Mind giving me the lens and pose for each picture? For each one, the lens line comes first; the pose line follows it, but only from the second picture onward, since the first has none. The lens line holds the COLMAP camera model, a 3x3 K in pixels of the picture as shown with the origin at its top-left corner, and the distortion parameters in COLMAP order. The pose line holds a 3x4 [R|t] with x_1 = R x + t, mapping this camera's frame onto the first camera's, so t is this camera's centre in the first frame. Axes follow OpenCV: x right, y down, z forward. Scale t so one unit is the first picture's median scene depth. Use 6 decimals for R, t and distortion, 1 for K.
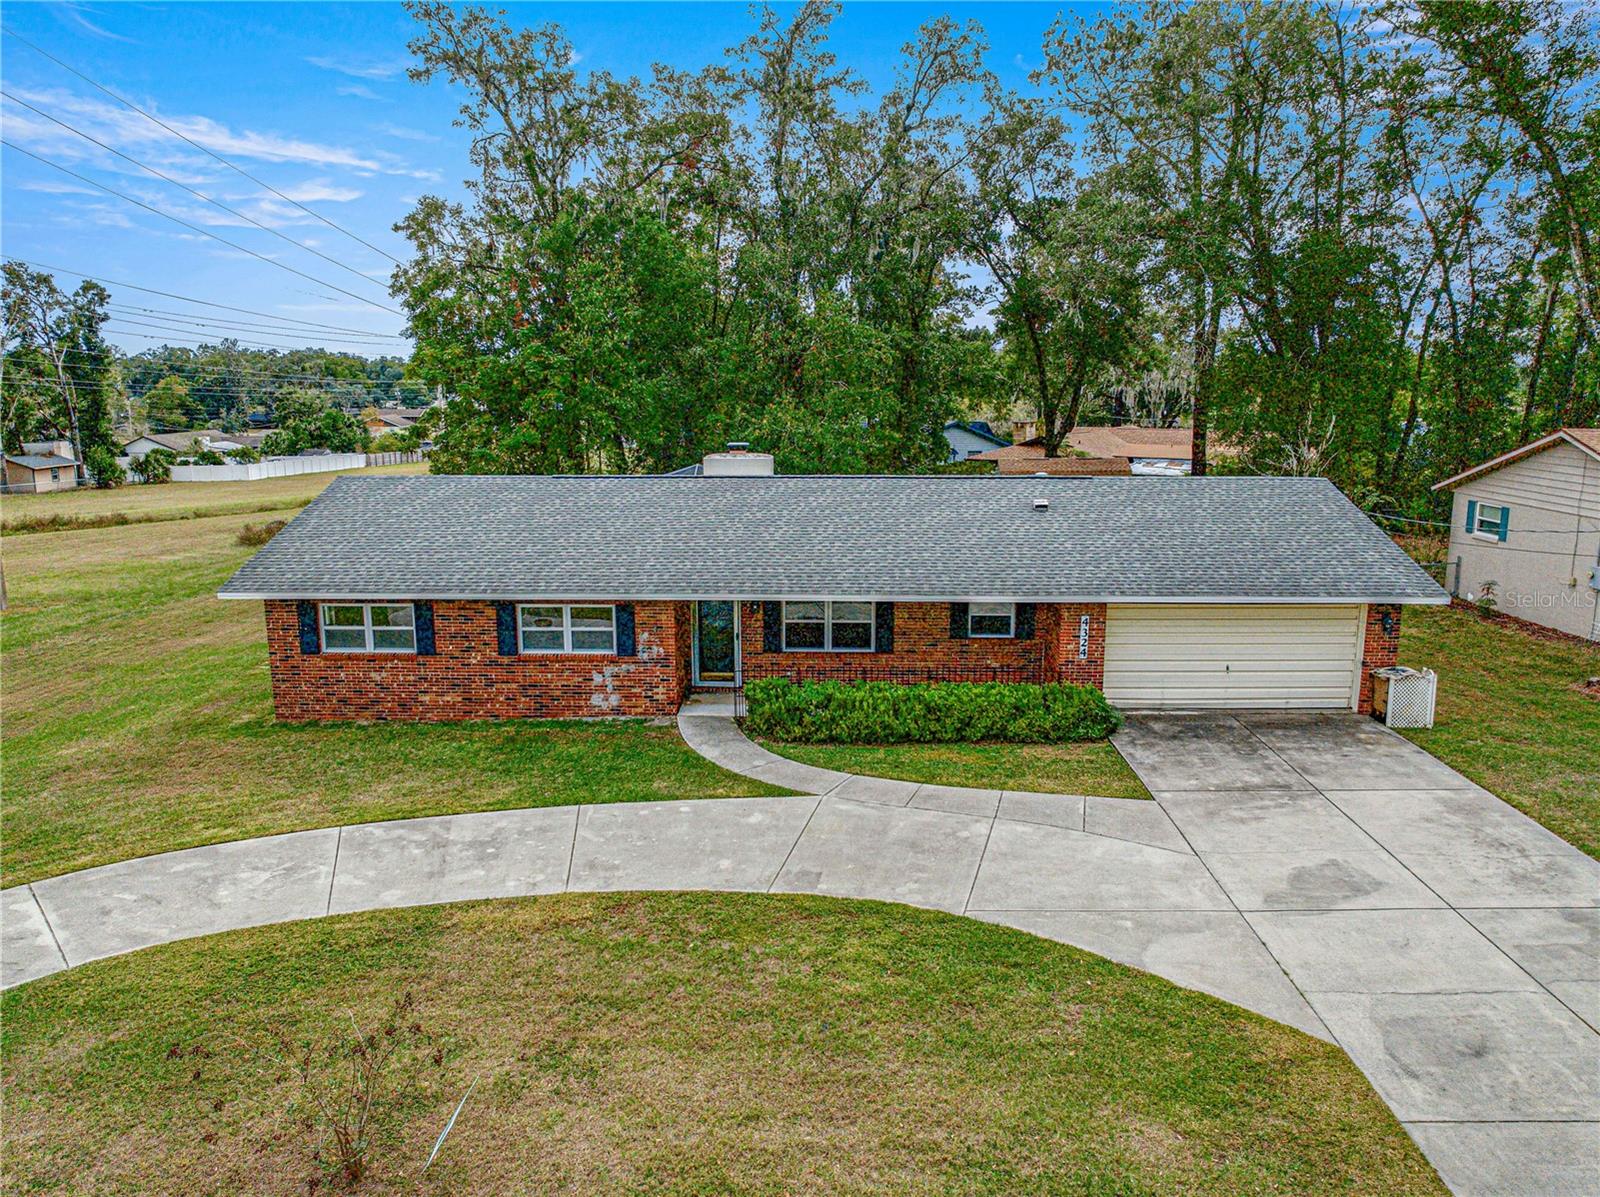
lens RADIAL K [[1127.8, 0, 800.0], [0, 1127.8, 598.5], [0, 0, 1]] dist [-0.040581, 0.001893]
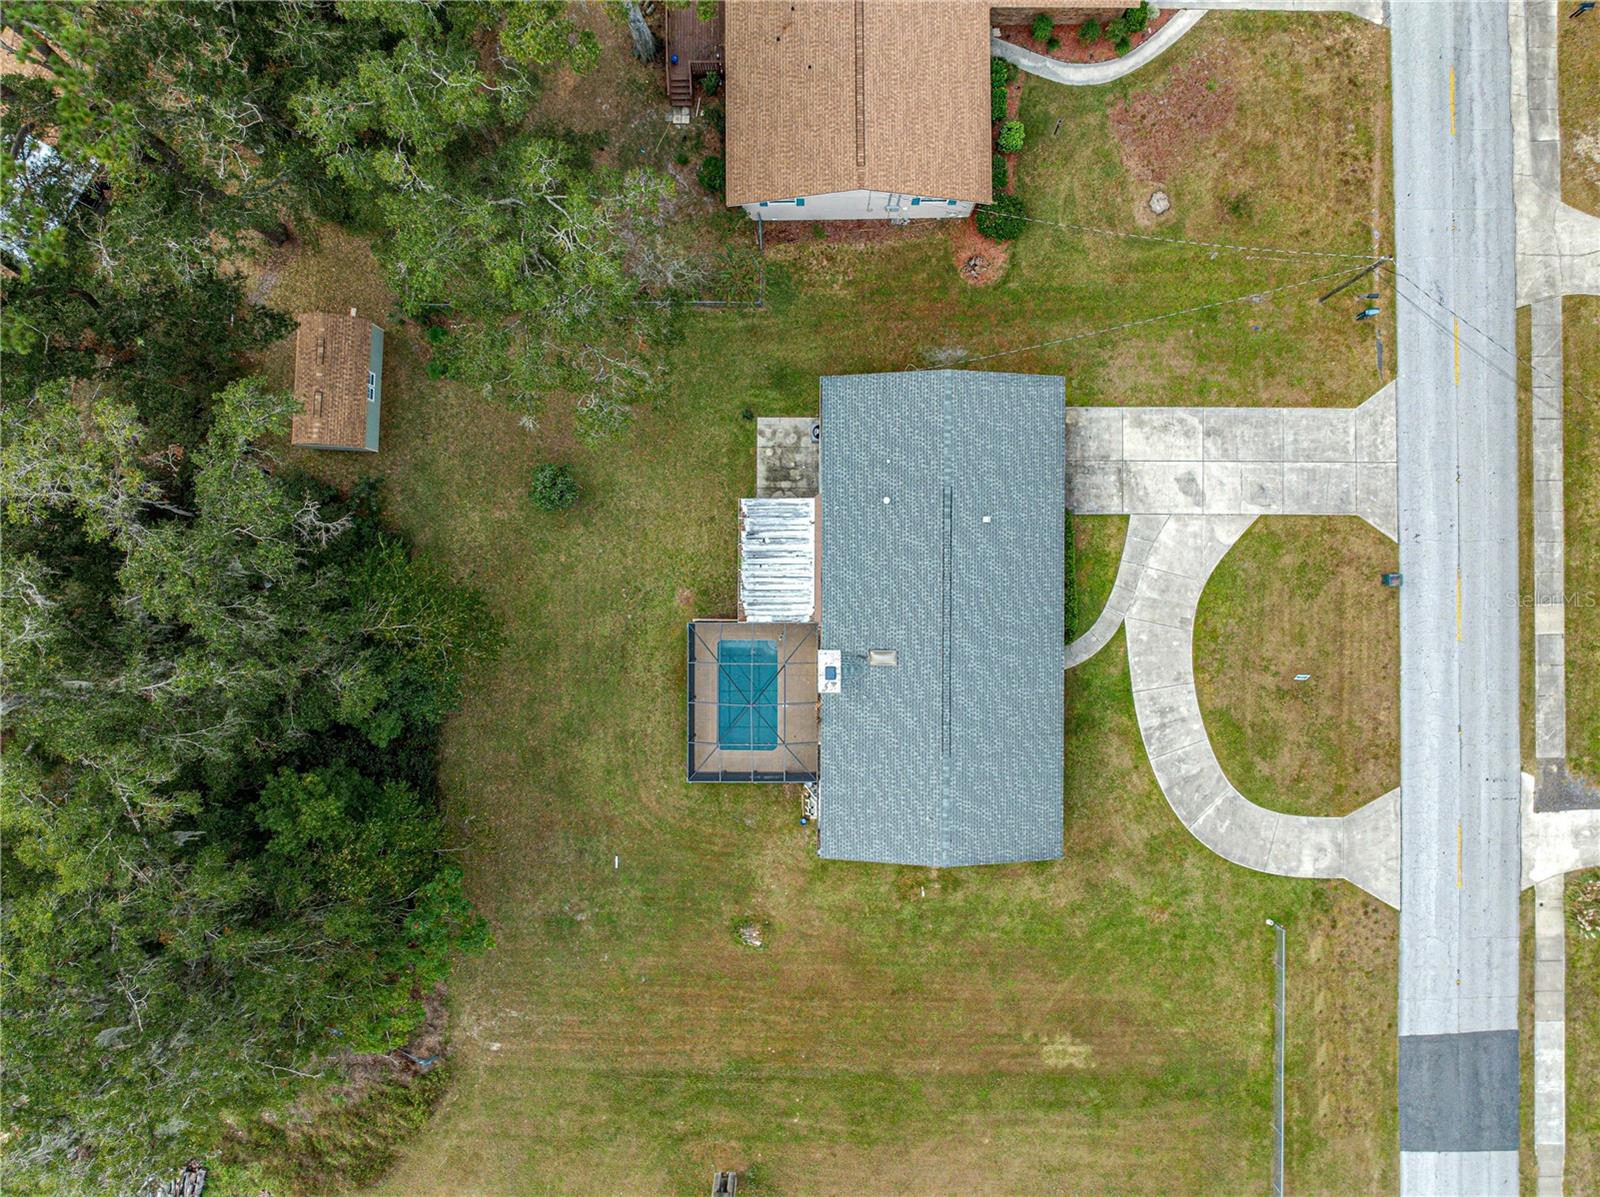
lens RADIAL K [[1127.8, 0, 800.0], [0, 1127.8, 598.5], [0, 0, 1]] dist [-0.040581, 0.001893]
pose [[-0.025542, -0.999674, 0.000468, 0.077324], [0.201175, -0.004682, 0.979544, -2.548878], [-0.979222, 0.025113, 0.201229, 1.029240]]
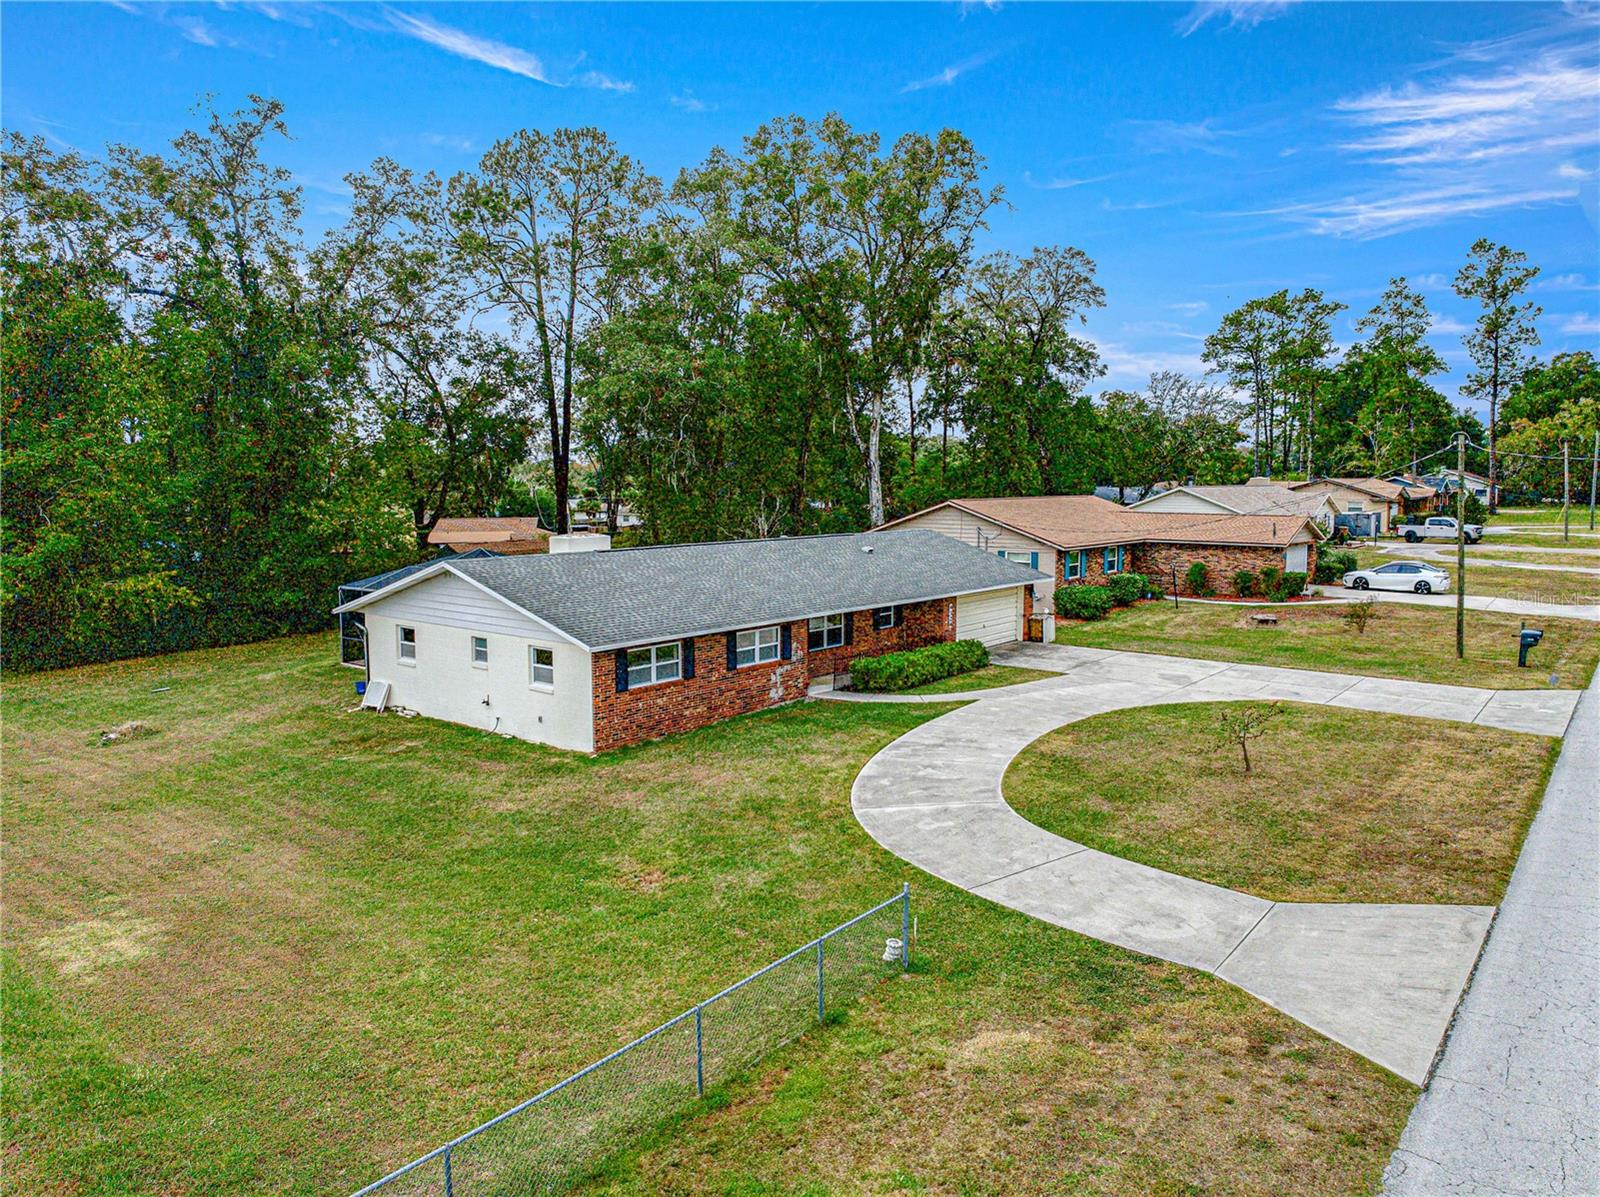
lens RADIAL K [[1127.8, 0, 800.0], [0, 1127.8, 598.5], [0, 0, 1]] dist [-0.040581, 0.001893]
pose [[0.612831, -0.084234, 0.785712, -1.302373], [0.152272, 0.988255, -0.012820, -0.006840], [-0.775404, 0.127498, 0.618460, 0.060248]]
